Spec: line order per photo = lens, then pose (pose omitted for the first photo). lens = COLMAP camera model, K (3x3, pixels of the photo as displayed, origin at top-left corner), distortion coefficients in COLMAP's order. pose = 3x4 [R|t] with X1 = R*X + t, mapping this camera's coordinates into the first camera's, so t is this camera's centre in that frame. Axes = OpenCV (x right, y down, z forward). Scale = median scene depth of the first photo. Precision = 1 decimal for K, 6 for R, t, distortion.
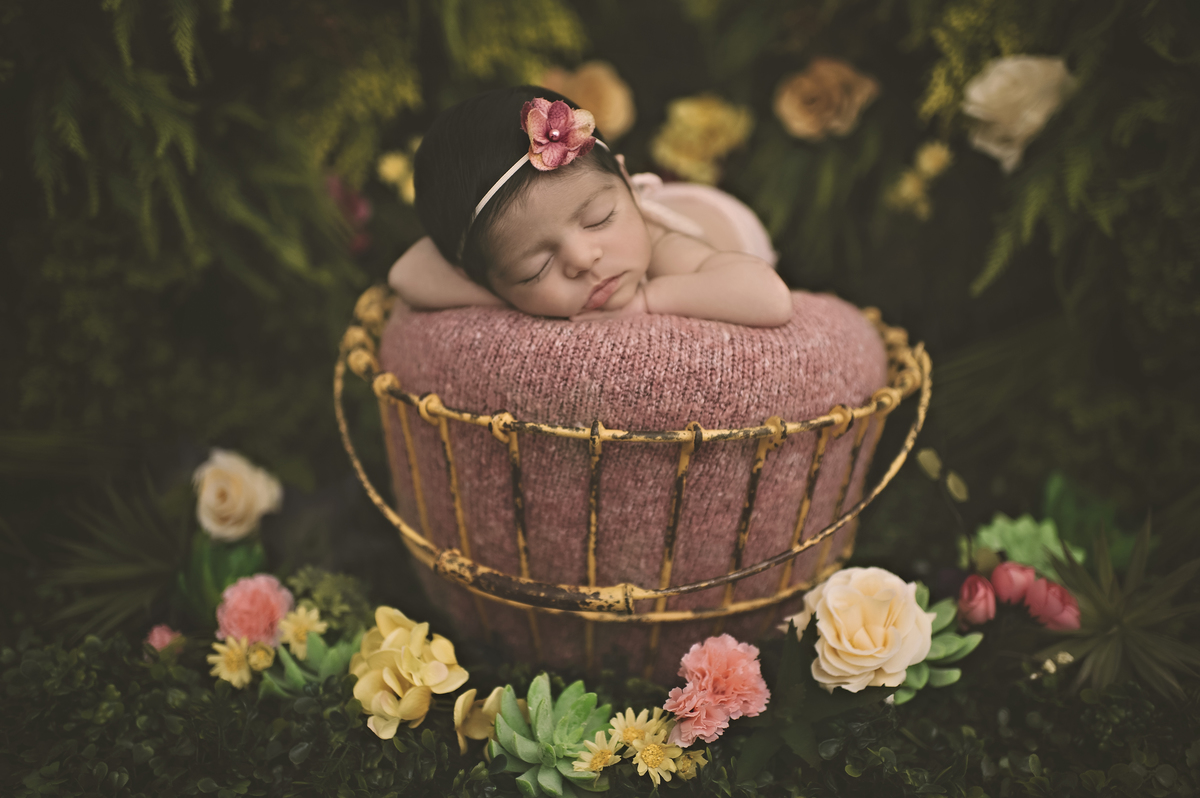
lens RADIAL K [[1244.7, 0, 600.0], [0, 1244.7, 399.0], [0, 0, 1]] dist [-0.073288, -0.009726]
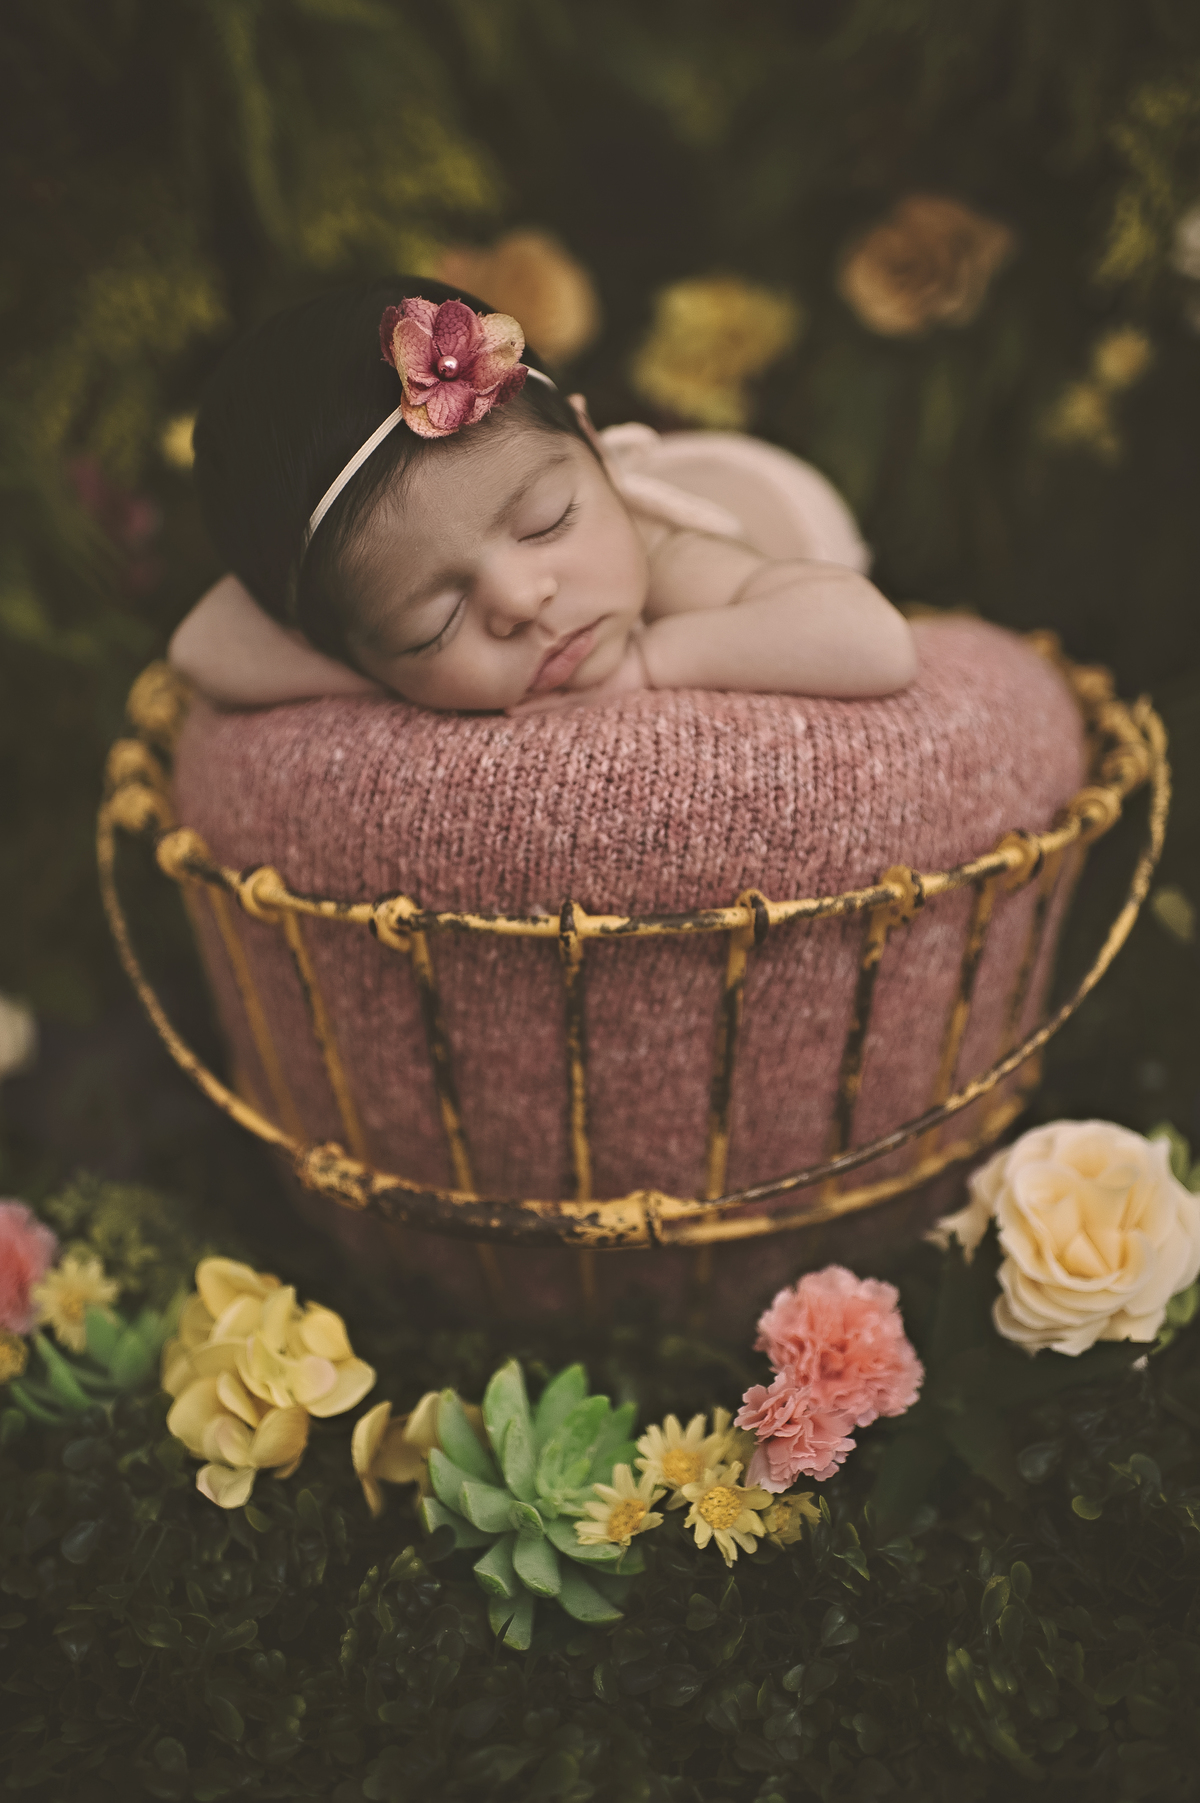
lens RADIAL K [[1901.8, 0, 600.0], [0, 1901.8, 901.5], [0, 0, 1]] dist [-0.093060, 0.025806]
pose [[0.997094, -0.076028, 0.004769, 0.006334], [0.075448, 0.994246, 0.076041, -0.042529], [-0.010523, -0.075460, 0.997093, 0.179522]]
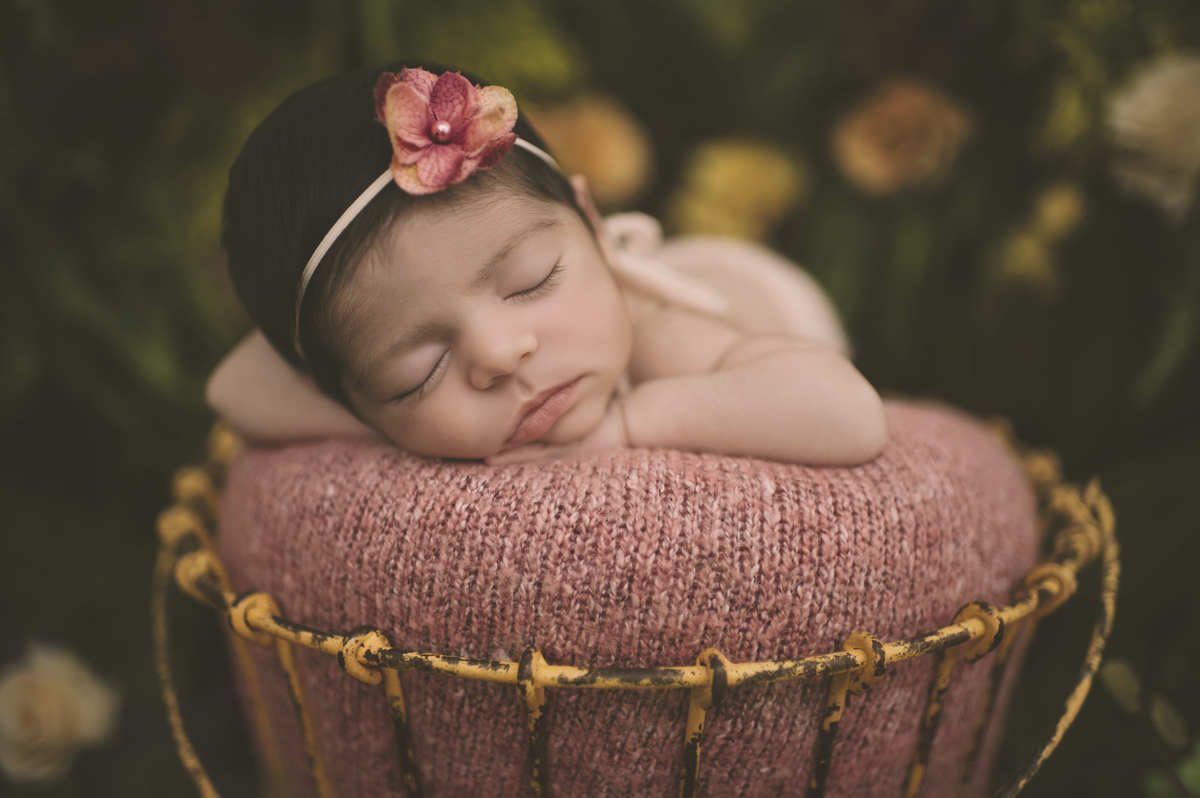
lens RADIAL K [[1265.8, 0, 600.0], [0, 1265.8, 399.0], [0, 0, 1]] dist [-0.093060, 0.025806]
pose [[0.998769, -0.021434, -0.044723, 0.052760], [0.017463, 0.996024, -0.087356, -0.041212], [0.046418, 0.086467, 0.995173, 0.435015]]
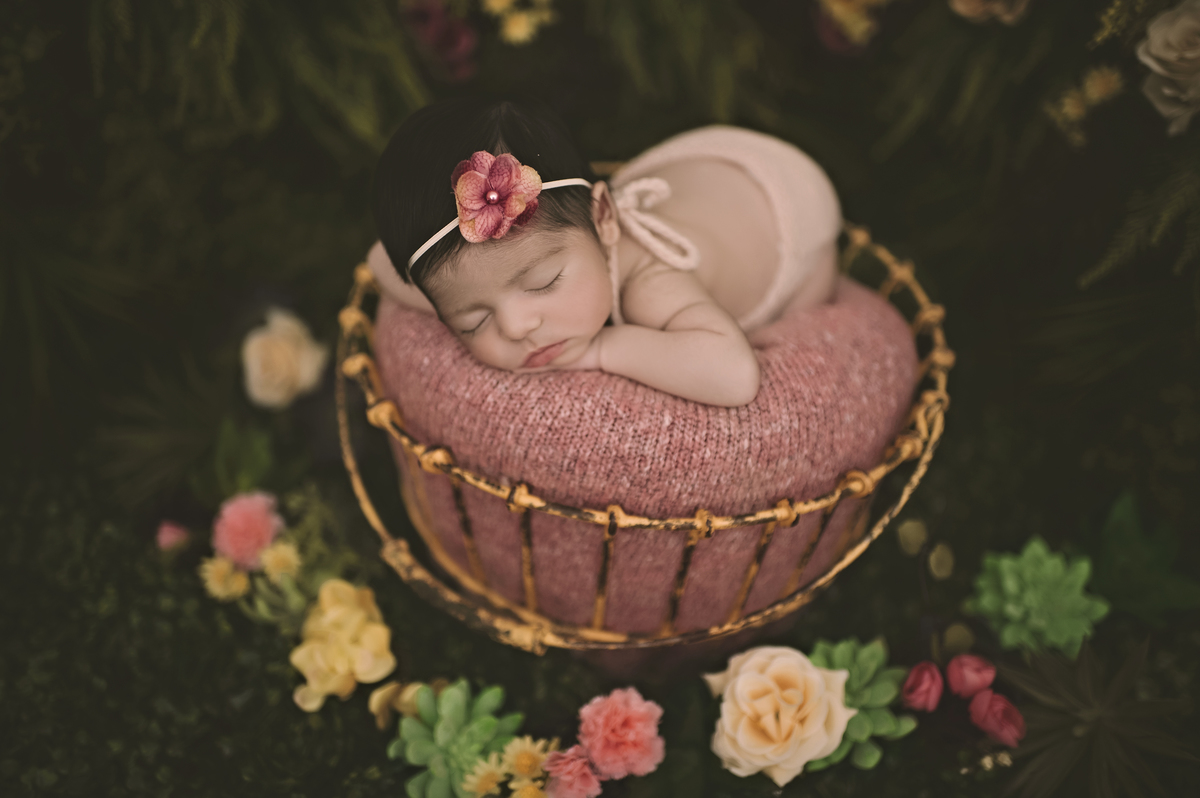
lens RADIAL K [[1265.8, 0, 600.0], [0, 1265.8, 399.0], [0, 0, 1]] dist [-0.093060, 0.025806]
pose [[0.960955, 0.188947, -0.202149, 0.239403], [-0.113753, 0.935729, 0.333872, -0.371505], [0.252241, -0.297841, 0.920687, 0.123508]]
